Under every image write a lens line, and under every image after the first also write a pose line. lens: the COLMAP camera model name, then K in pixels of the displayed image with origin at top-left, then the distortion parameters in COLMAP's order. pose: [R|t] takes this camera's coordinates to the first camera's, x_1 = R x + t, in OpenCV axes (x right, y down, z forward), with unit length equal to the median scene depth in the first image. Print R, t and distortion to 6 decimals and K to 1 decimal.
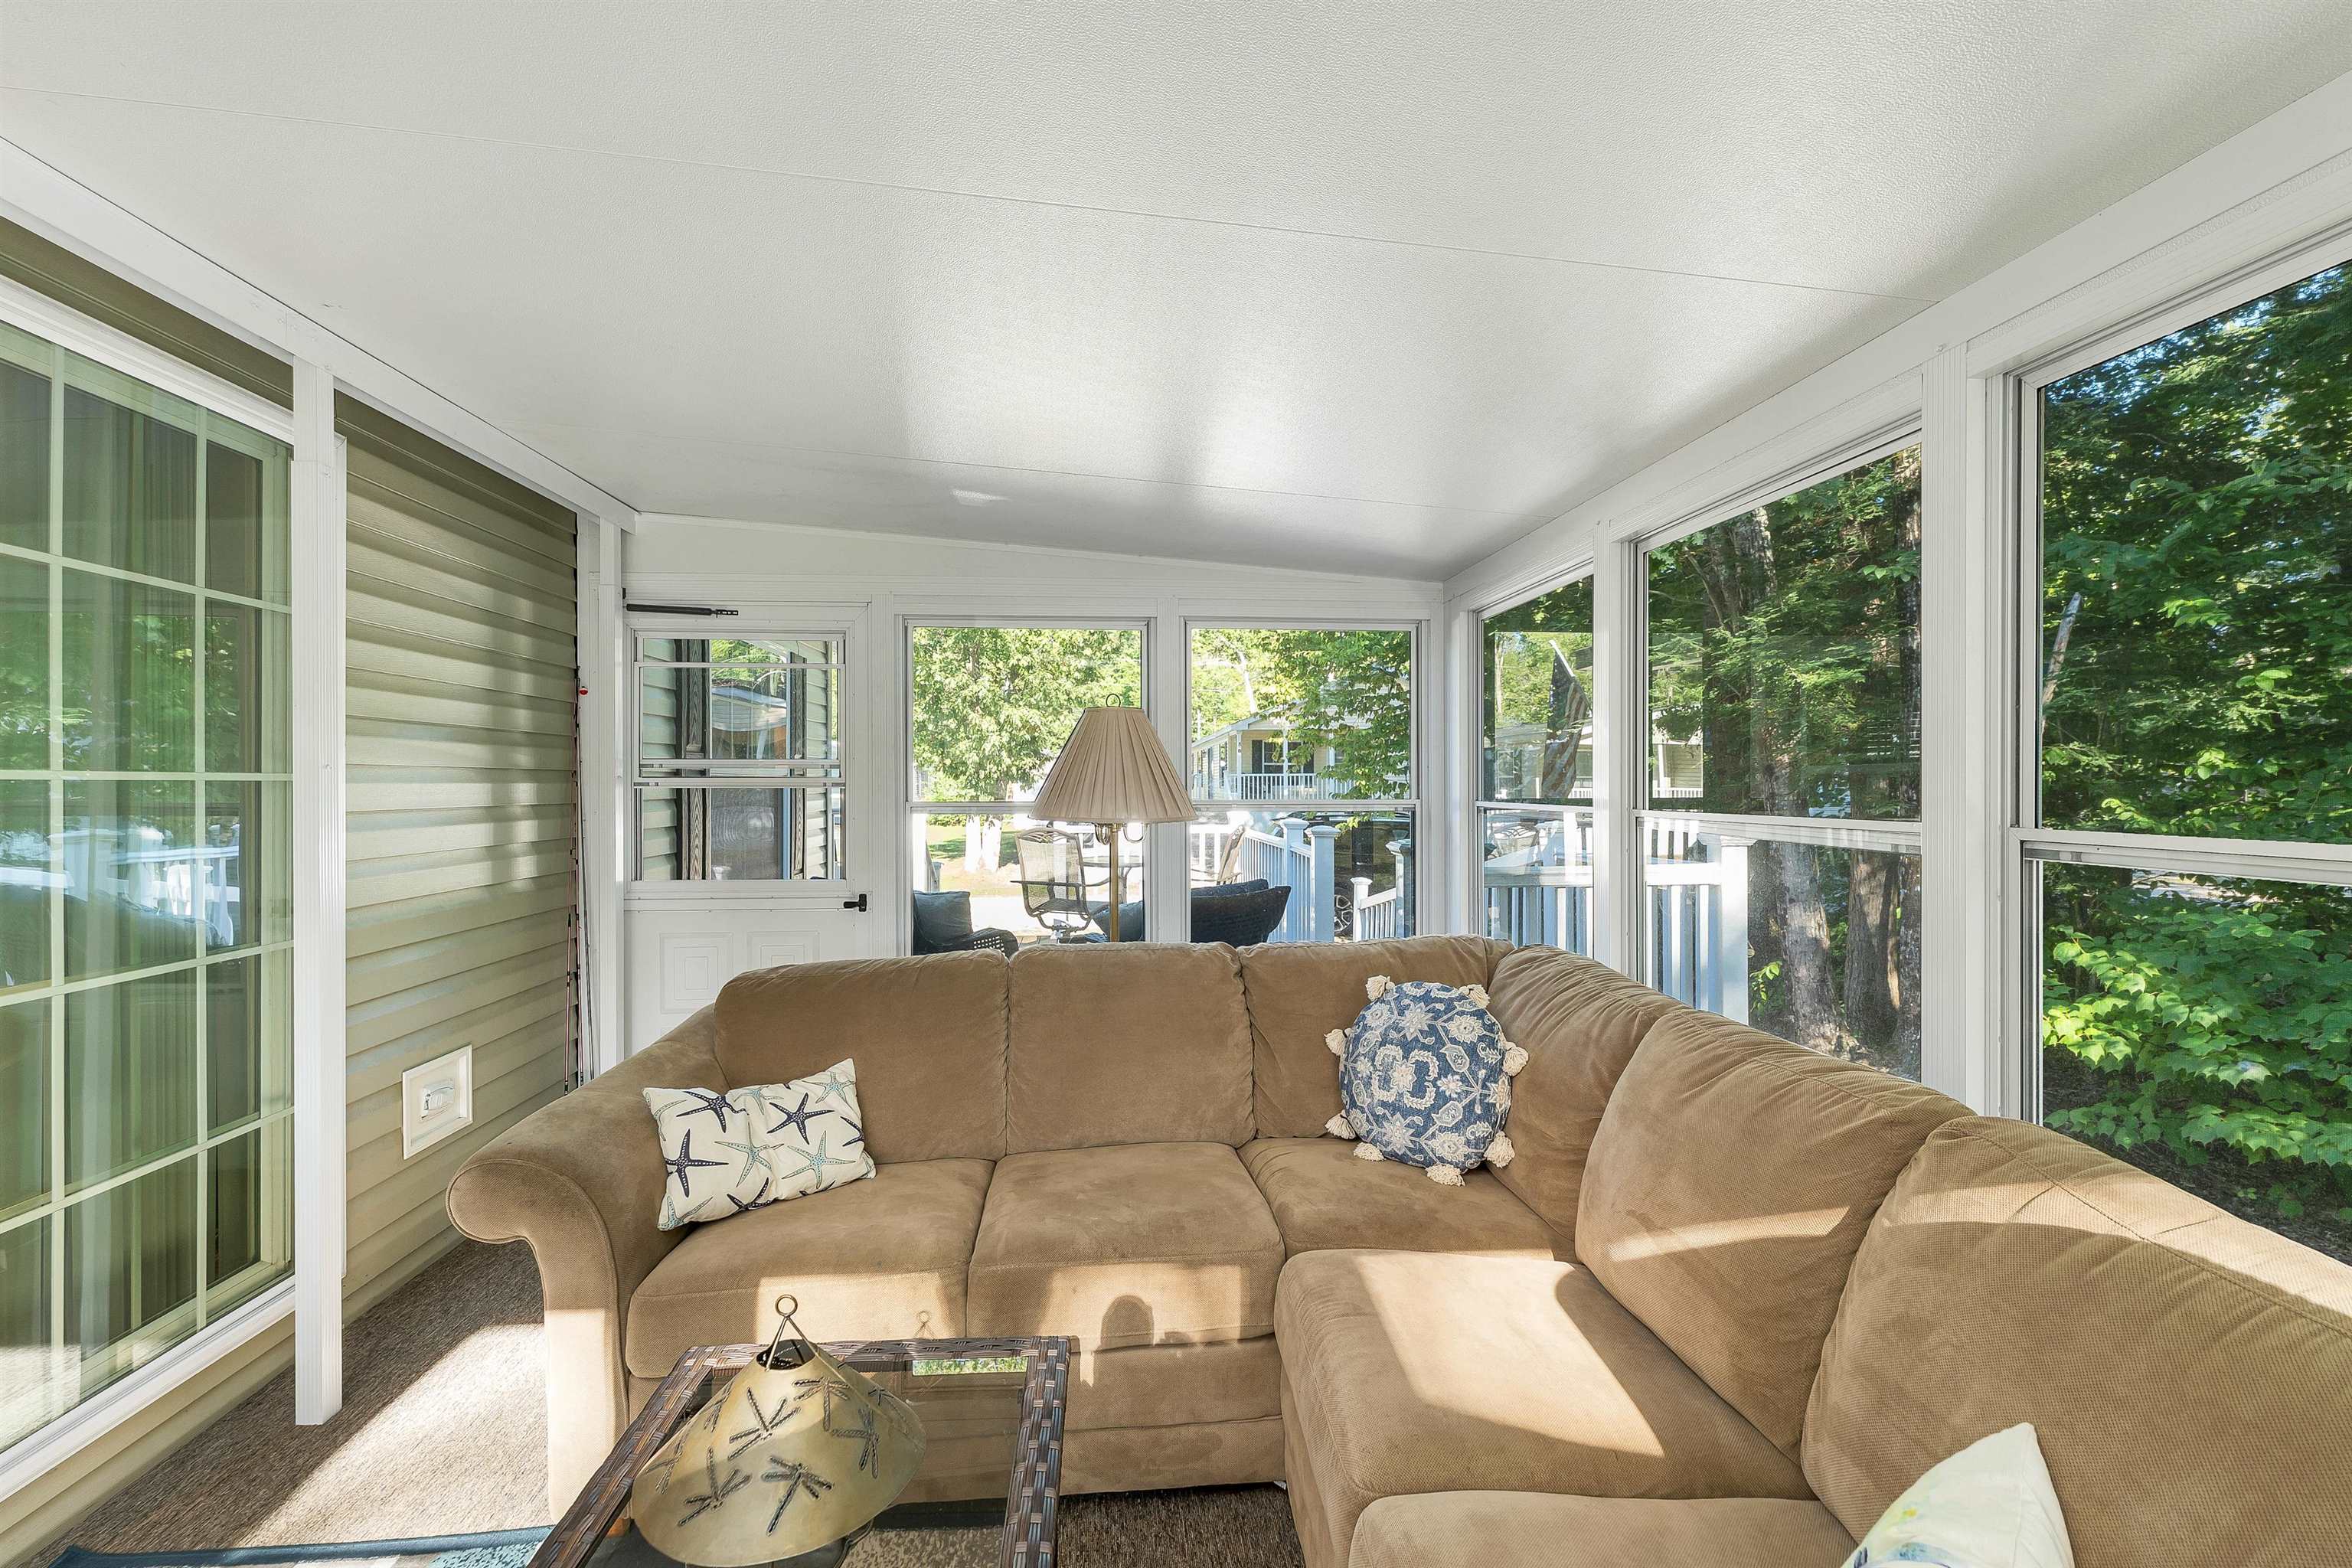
lens RADIAL K [[993.6, 0, 1170.3], [0, 993.6, 786.0], [0, 0, 1]] dist [0.000966, -0.000134]
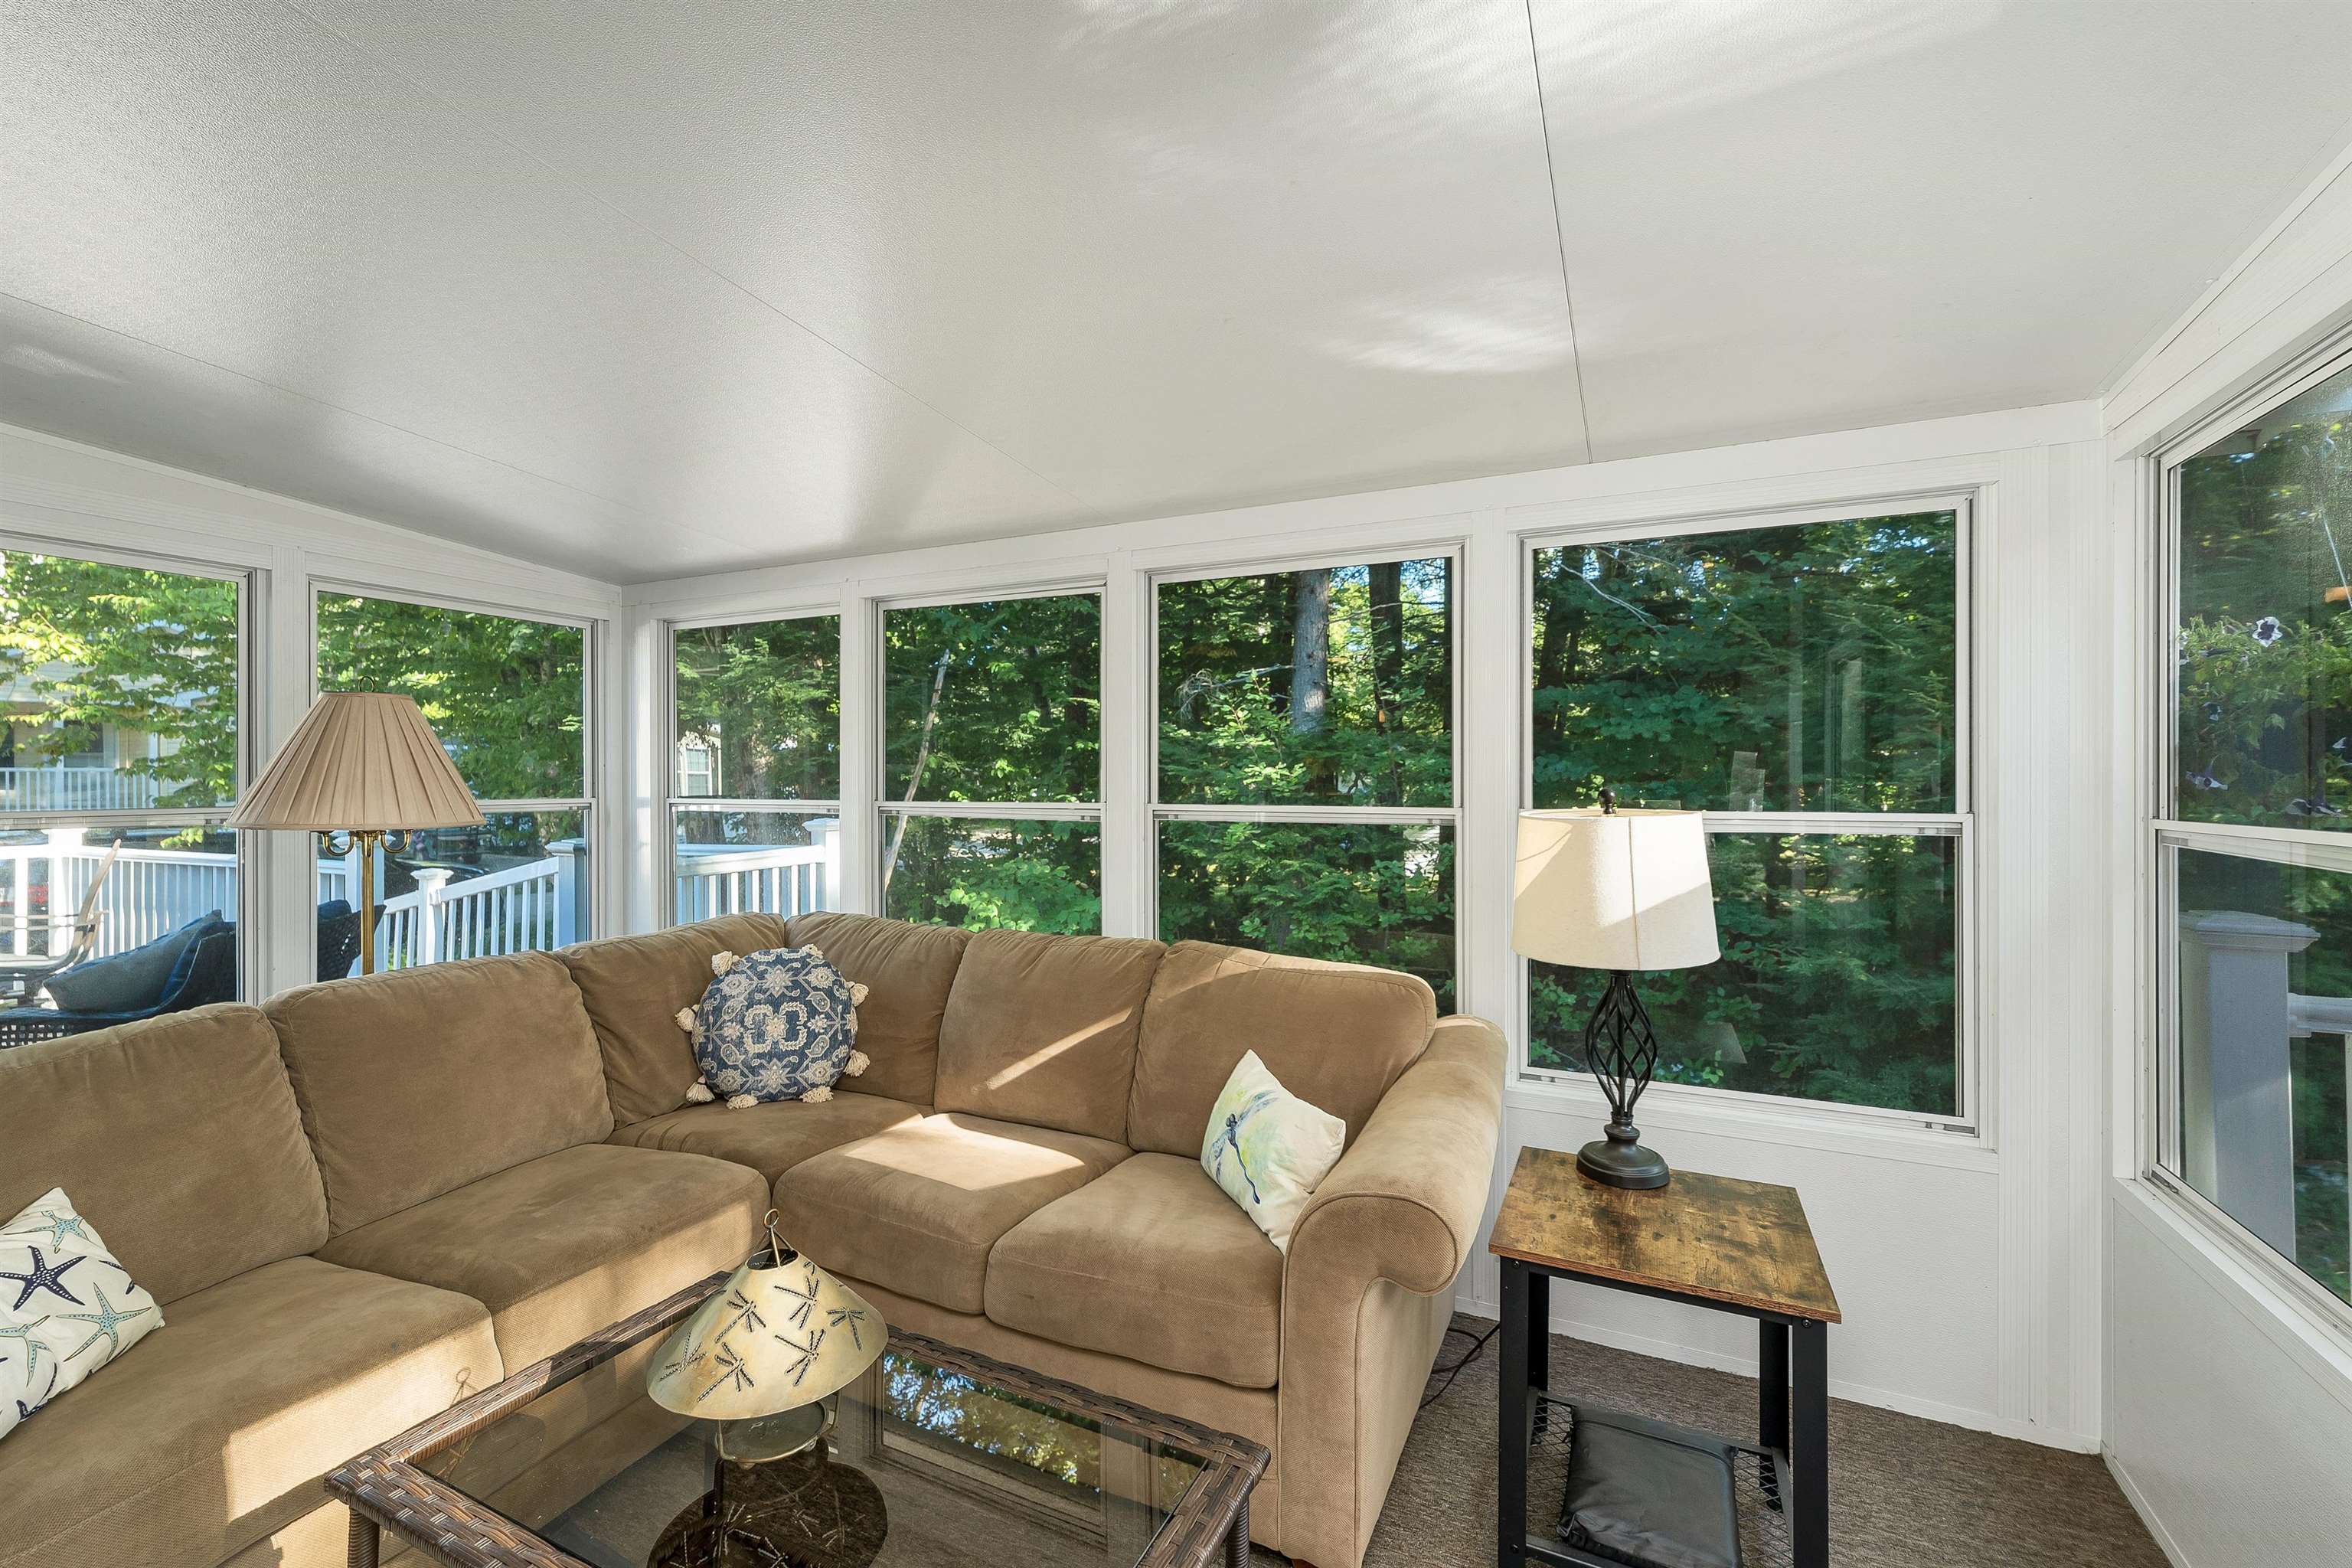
lens RADIAL K [[993.6, 0, 1170.3], [0, 993.6, 786.0], [0, 0, 1]] dist [0.000966, -0.000134]
pose [[0.493835, -0.006214, 0.869533, -0.570081], [0.004286, 0.999980, 0.004712, -0.001505], [-0.869545, 0.001399, 0.493851, -0.001896]]
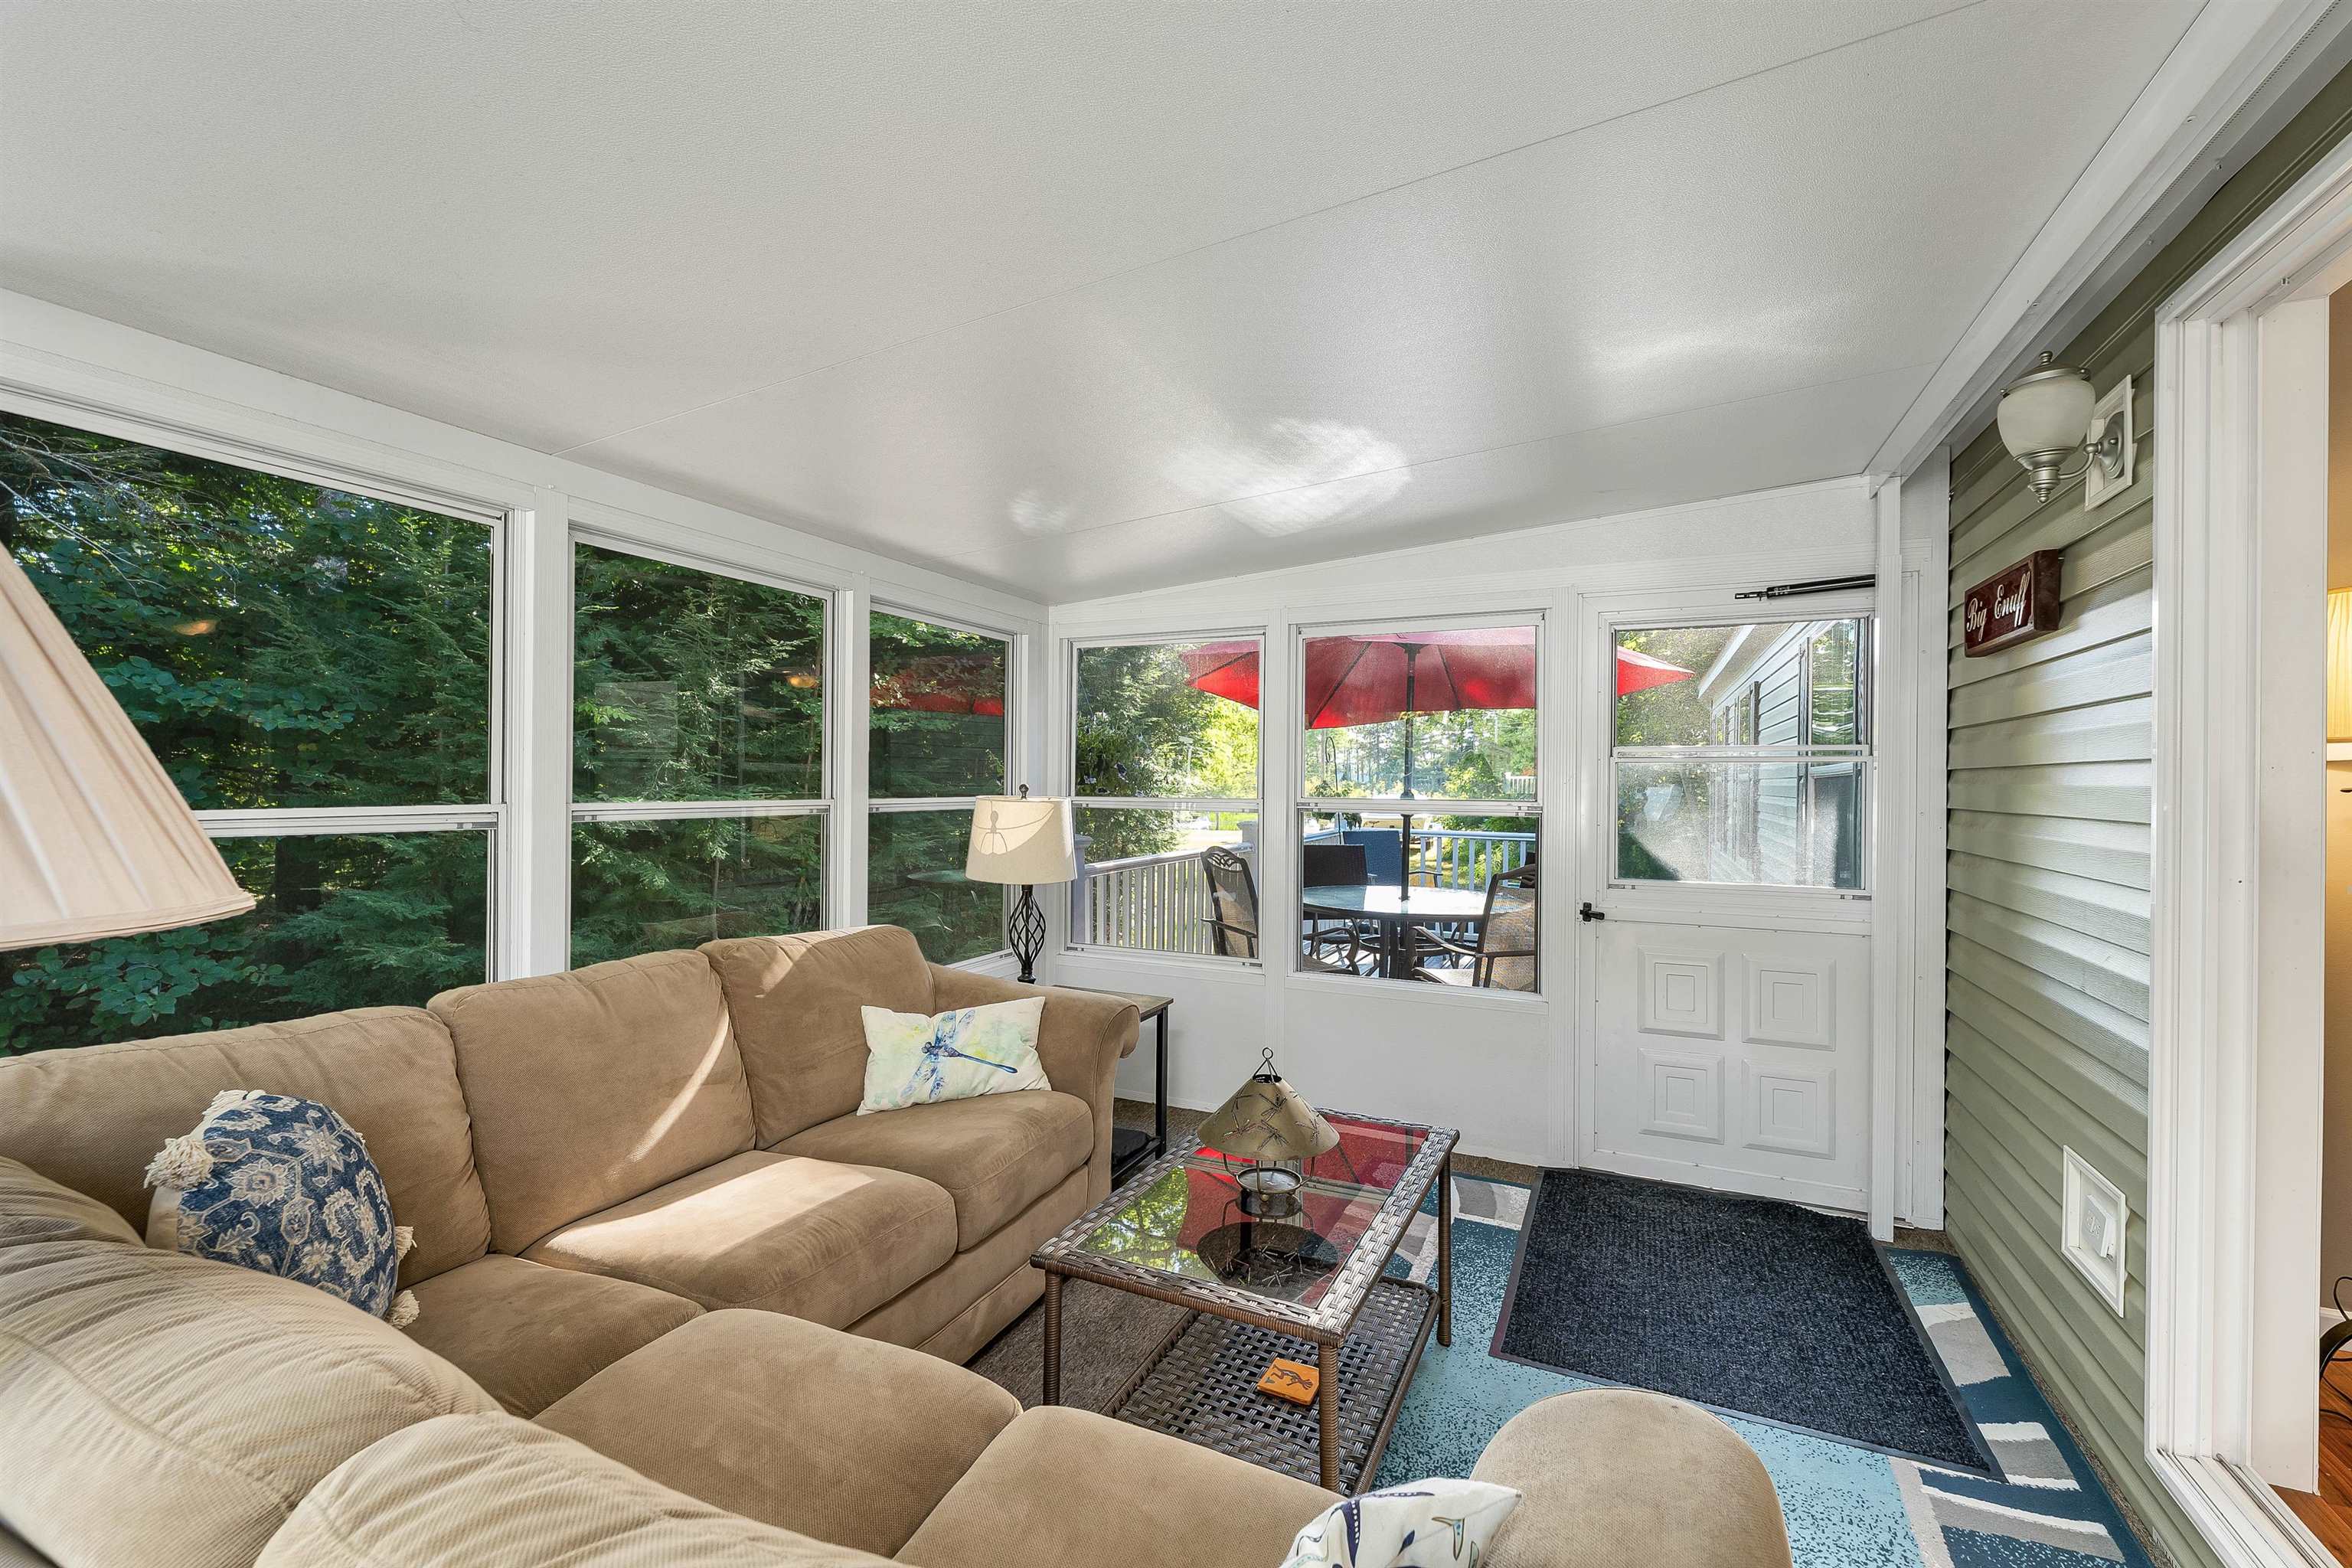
lens RADIAL K [[978.8, 0, 1175.8], [0, 978.8, 775.5], [0, 0, 1]] dist [0.000973, -0.000067]
pose [[-0.872043, -0.006094, 0.489391, -0.556069], [-0.007726, 0.999969, -0.001314, -0.007221], [-0.489368, -0.004927, -0.872063, 1.310719]]
